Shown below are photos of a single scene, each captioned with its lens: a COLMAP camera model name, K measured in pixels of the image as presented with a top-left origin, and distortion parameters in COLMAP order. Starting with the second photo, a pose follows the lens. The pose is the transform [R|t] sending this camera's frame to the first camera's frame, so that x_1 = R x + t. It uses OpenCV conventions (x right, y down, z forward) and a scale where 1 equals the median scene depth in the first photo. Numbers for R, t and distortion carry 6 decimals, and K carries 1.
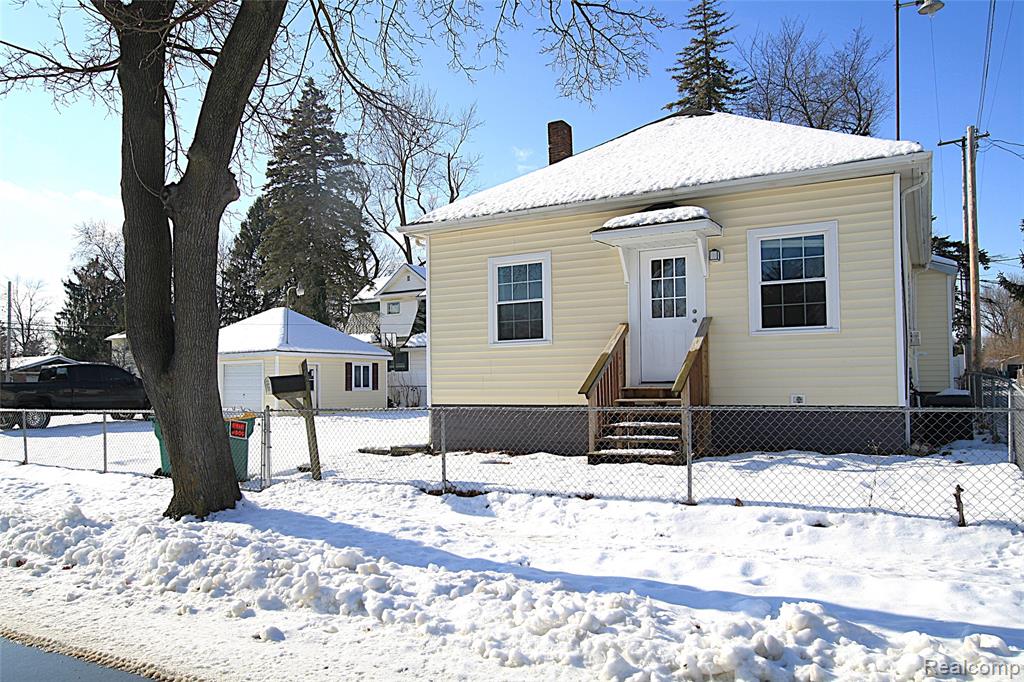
lens RADIAL K [[726.9, 0, 538.9], [0, 726.9, 343.7], [0, 0, 1]] dist [-0.024224, 0.047825]
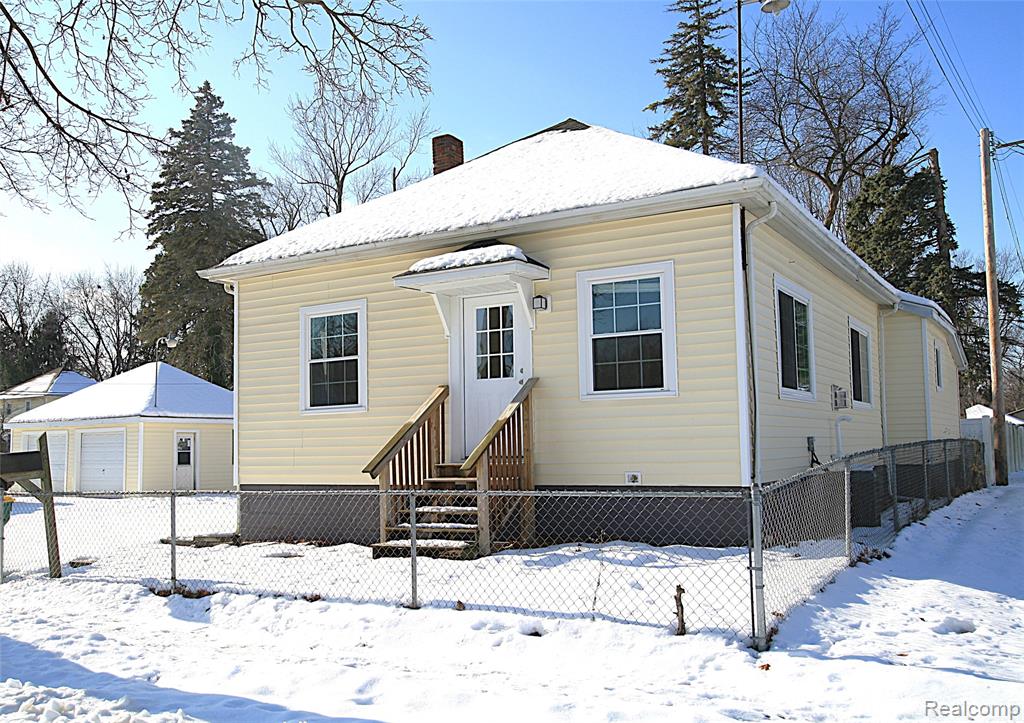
lens RADIAL K [[918.3, 0, 513.8], [0, 918.3, 362.5], [0, 0, 1]] dist [-0.004078, 0.015225]
pose [[0.999255, -0.009317, -0.037442, 0.248621], [0.007752, 0.999099, -0.041729, -0.010637], [0.037798, 0.041408, 0.998427, -0.041740]]
